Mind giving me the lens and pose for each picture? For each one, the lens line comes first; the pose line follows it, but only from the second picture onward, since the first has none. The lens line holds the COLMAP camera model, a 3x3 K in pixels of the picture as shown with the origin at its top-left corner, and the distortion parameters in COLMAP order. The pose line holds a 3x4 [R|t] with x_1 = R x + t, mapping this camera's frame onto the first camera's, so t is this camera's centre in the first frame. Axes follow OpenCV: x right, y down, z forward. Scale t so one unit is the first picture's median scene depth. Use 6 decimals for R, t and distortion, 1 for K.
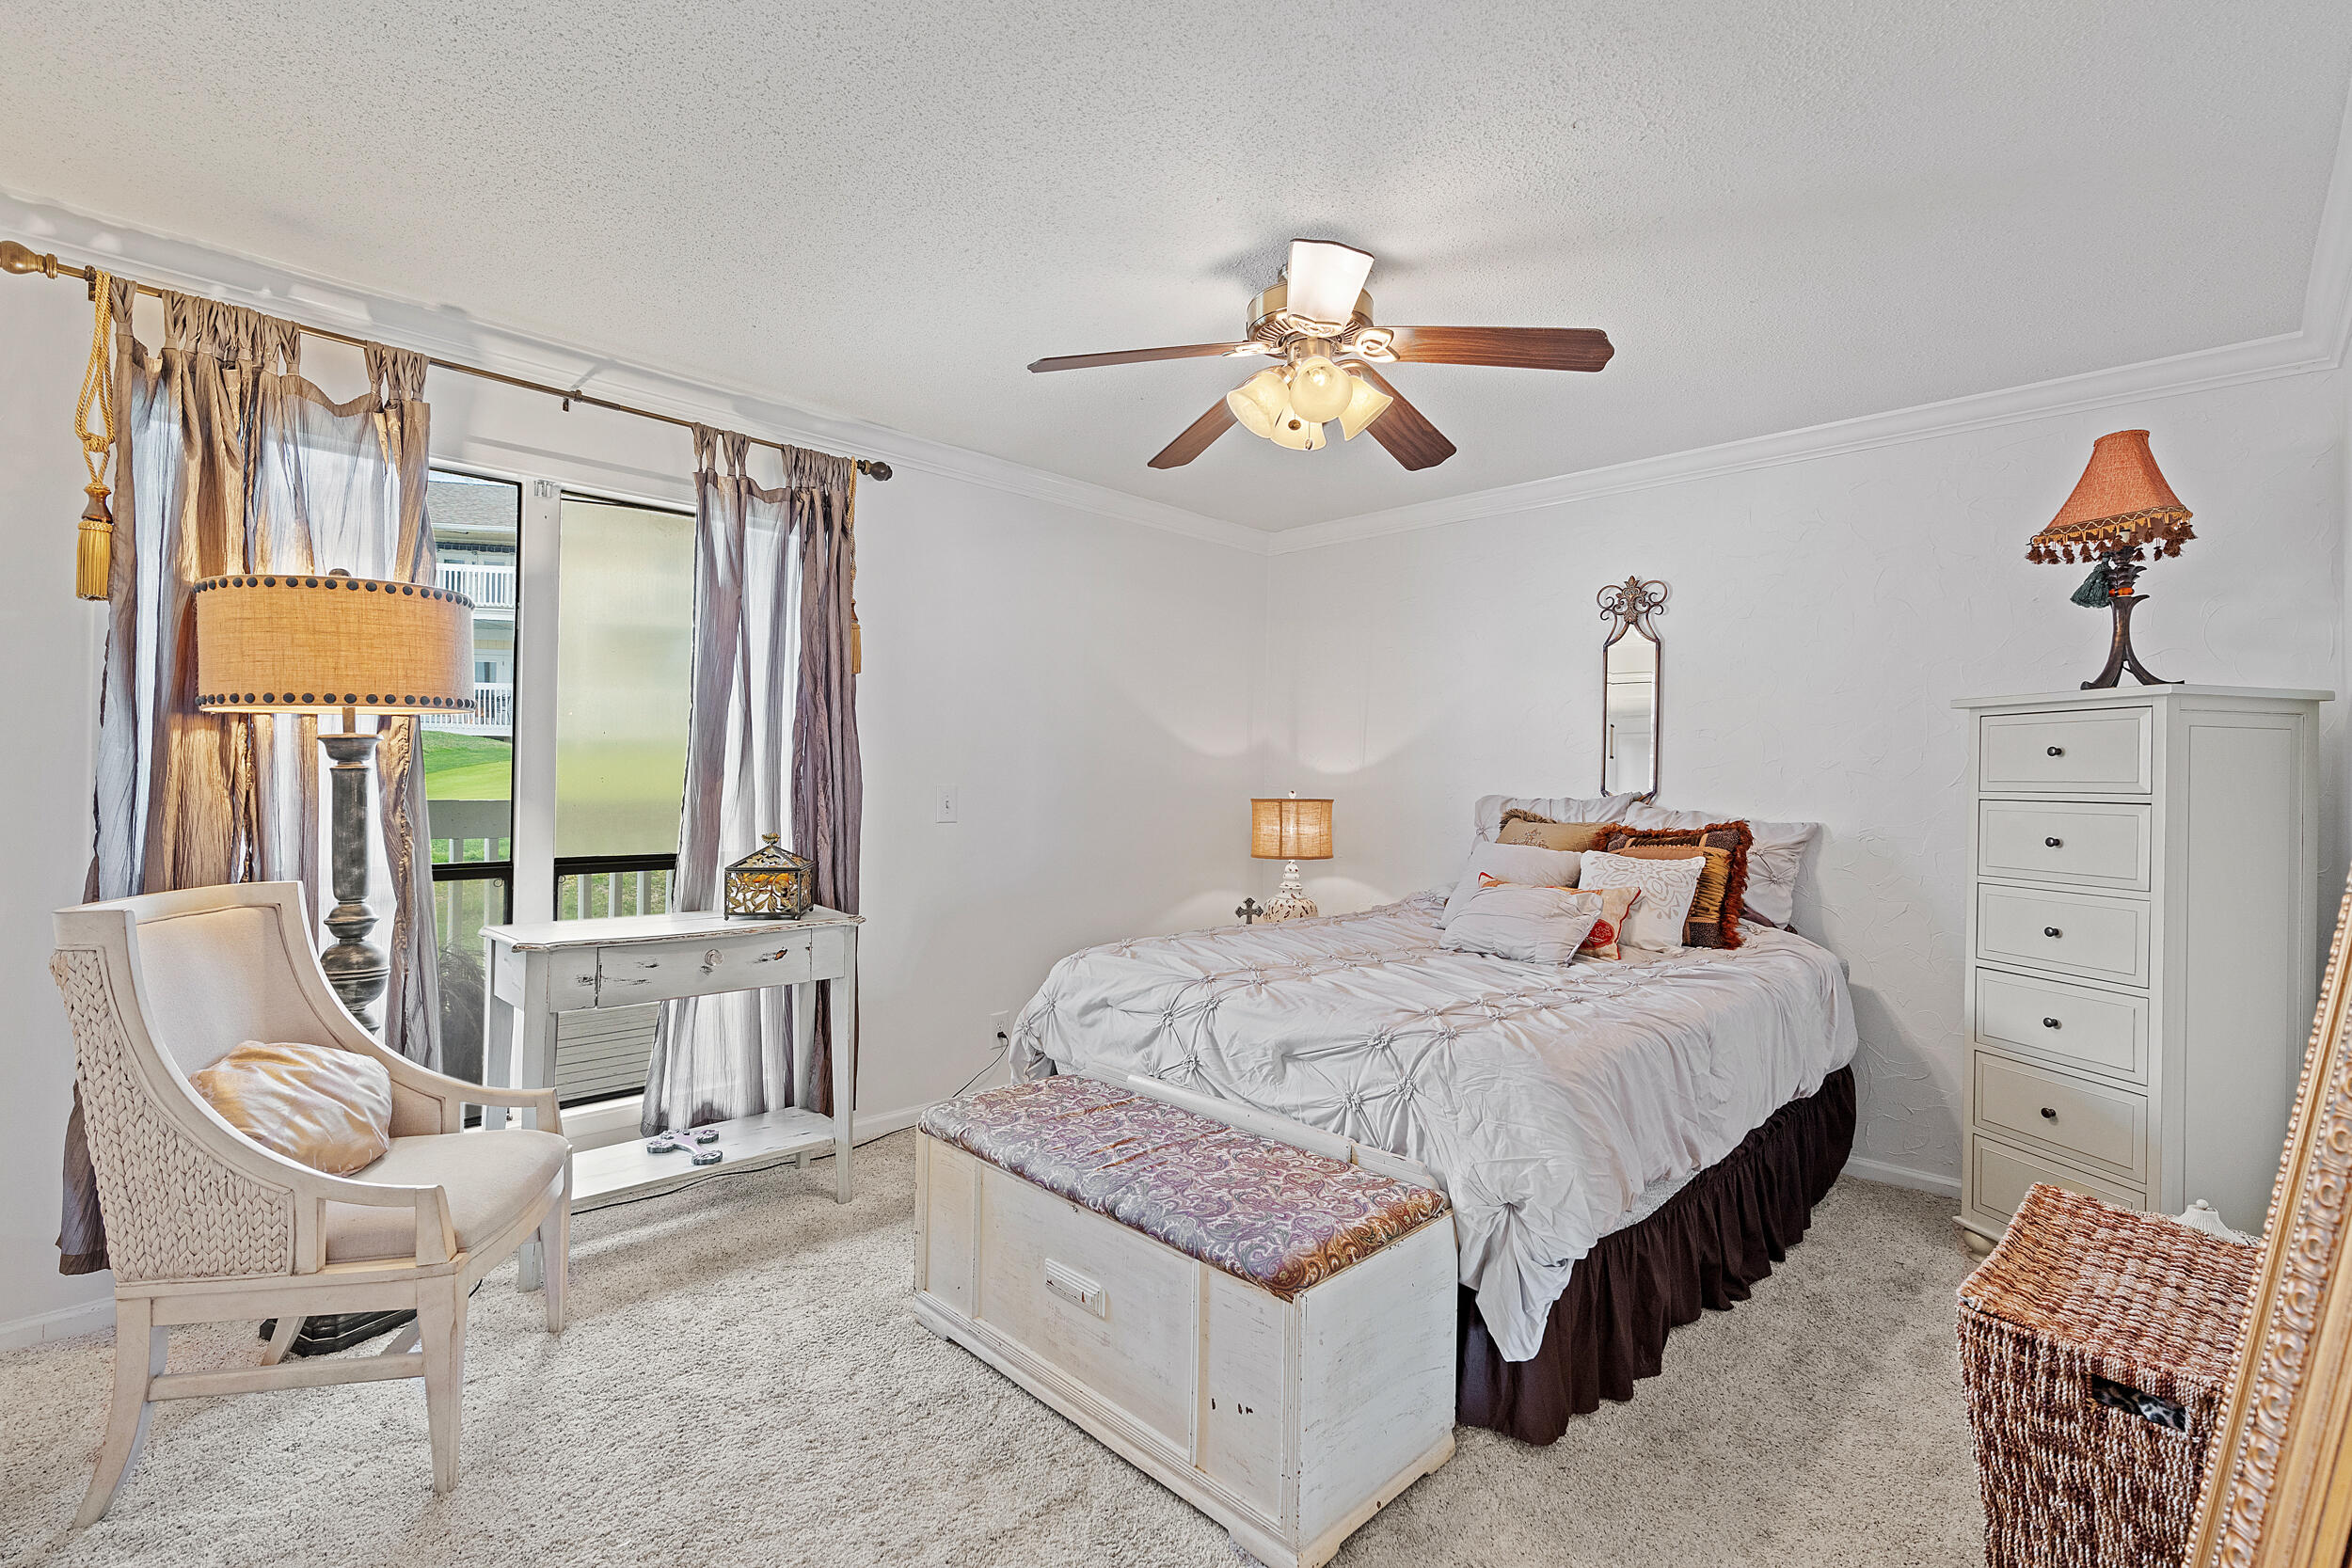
lens RADIAL K [[1058.6, 0, 1178.0], [0, 1058.6, 762.5], [0, 0, 1]] dist [-0.003967, 0.000758]
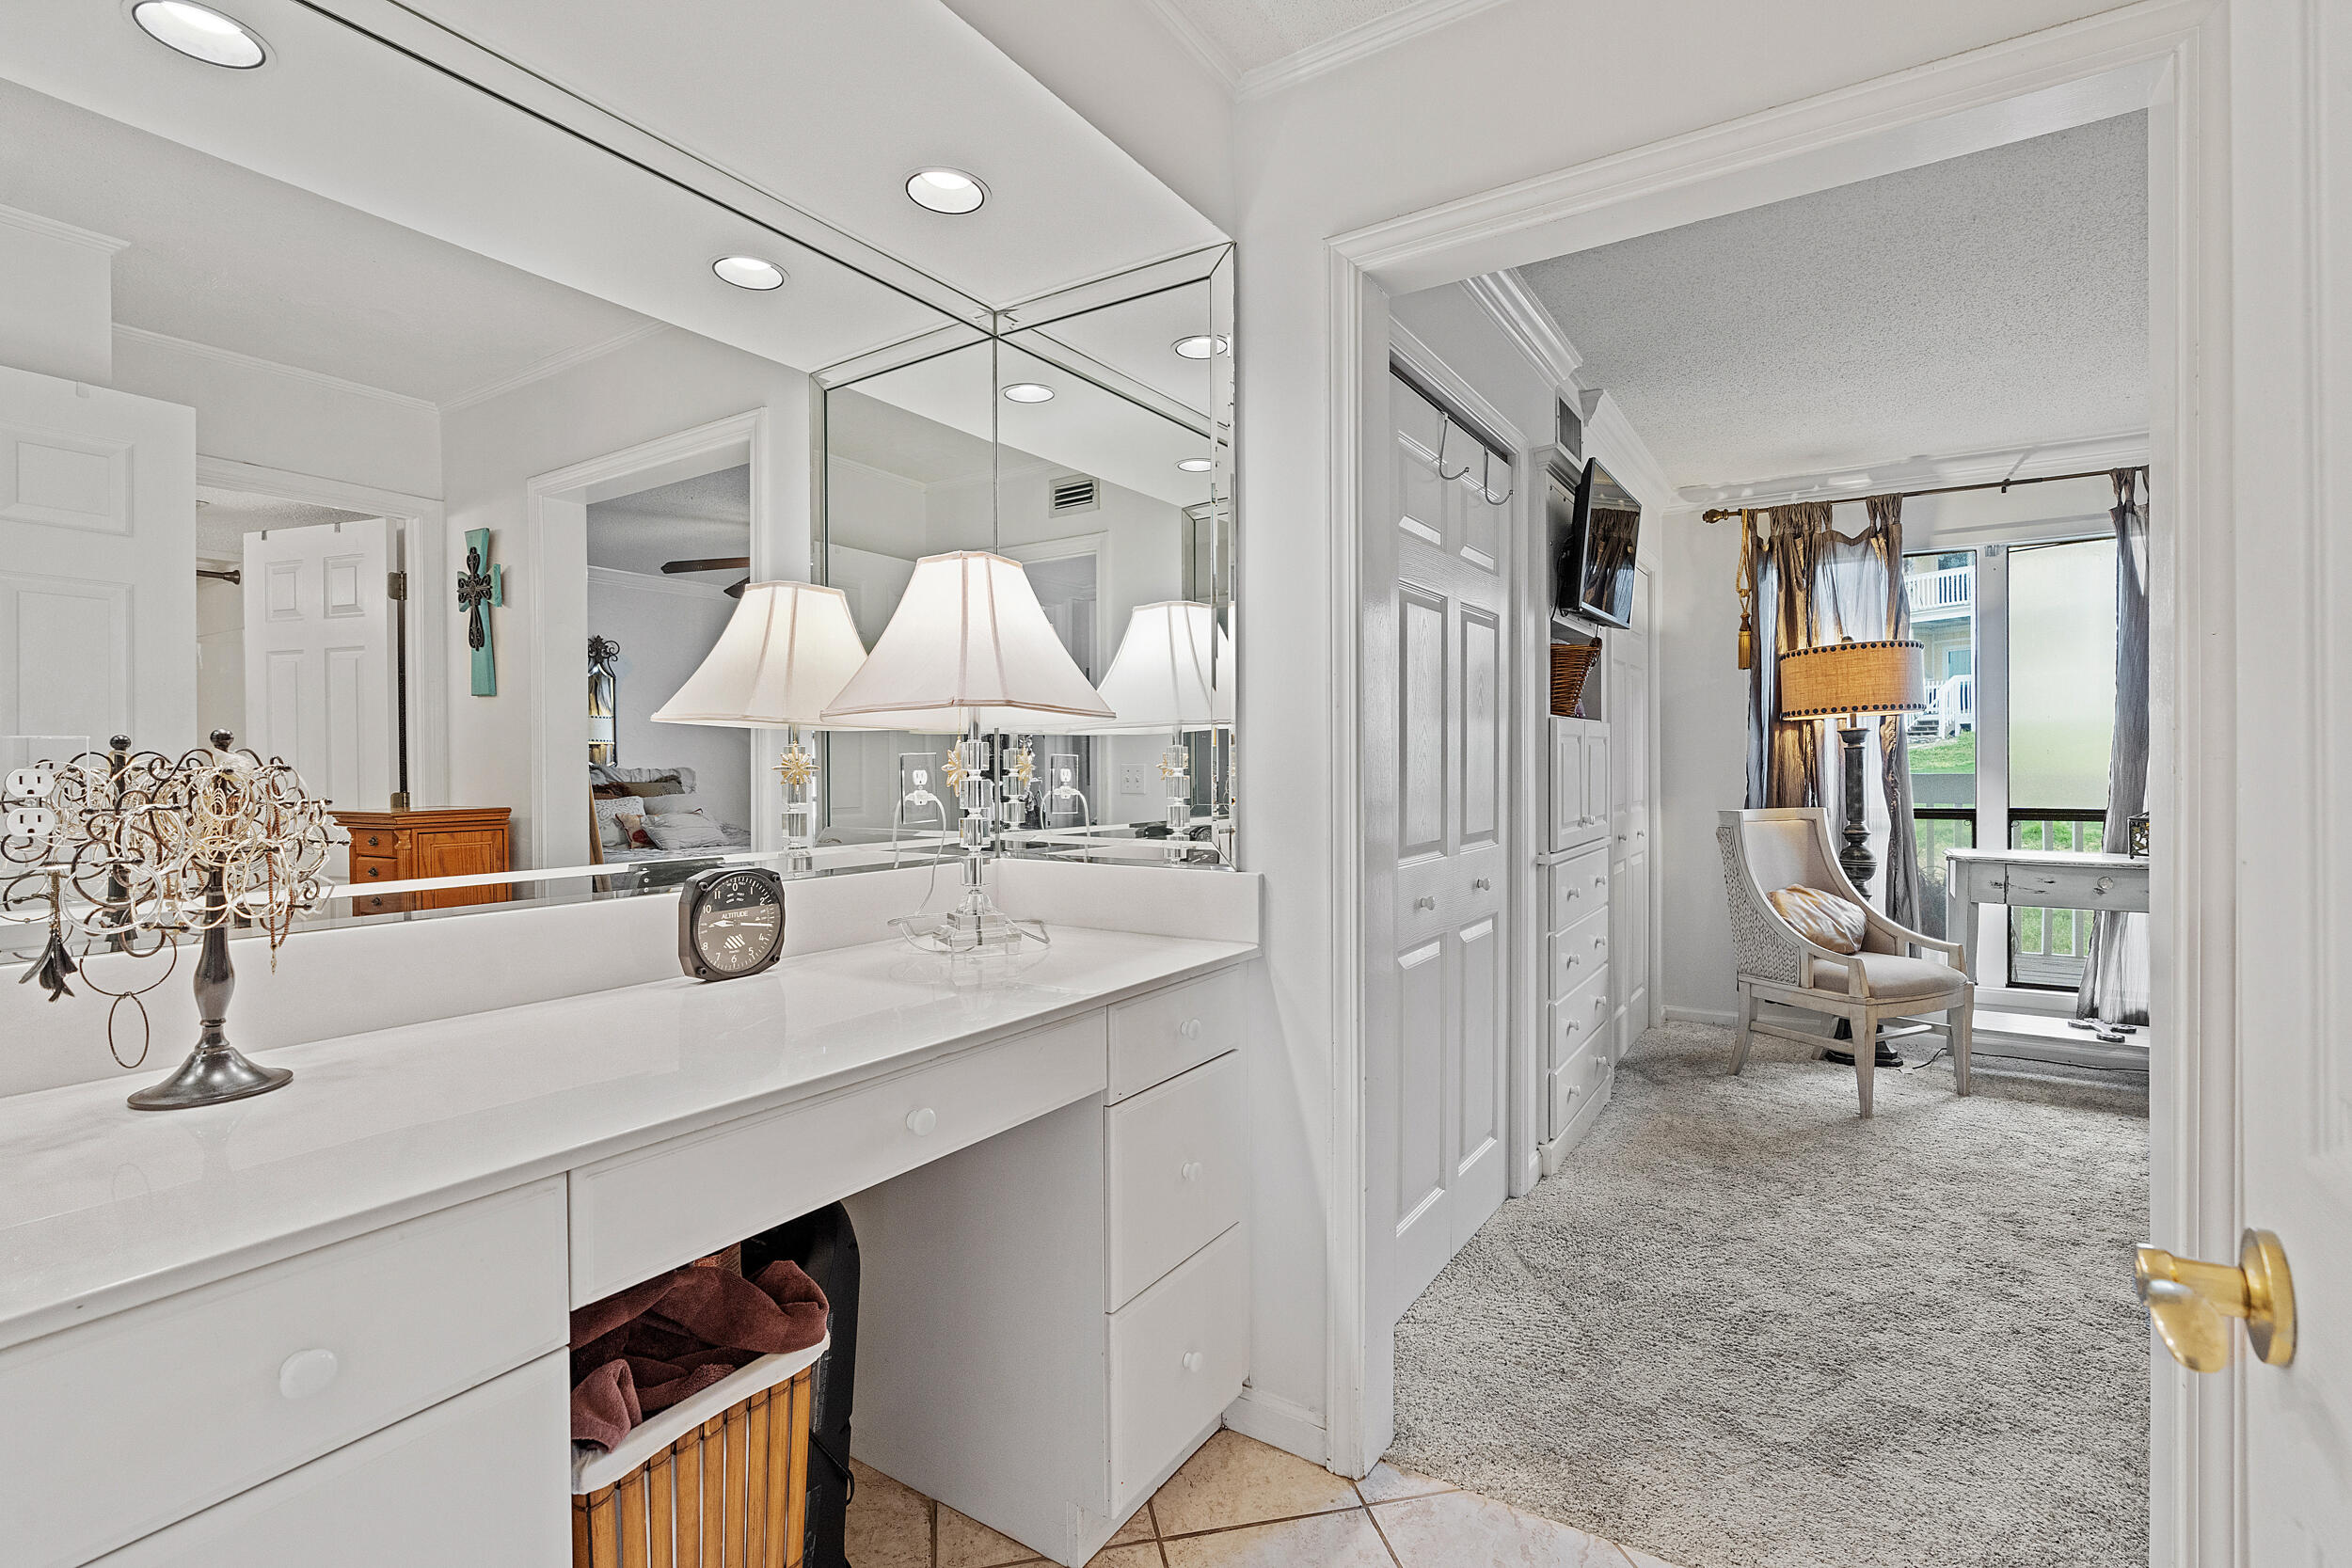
lens RADIAL K [[1103.5, 0, 1183.8], [0, 1103.5, 801.5], [0, 0, 1]] dist [-0.002395, 0.000206]
pose [[0.213729, 0.016610, -0.976752, 0.788685], [0.024231, 0.999458, 0.022298, 0.027577], [0.976592, -0.028433, 0.213210, -0.499306]]
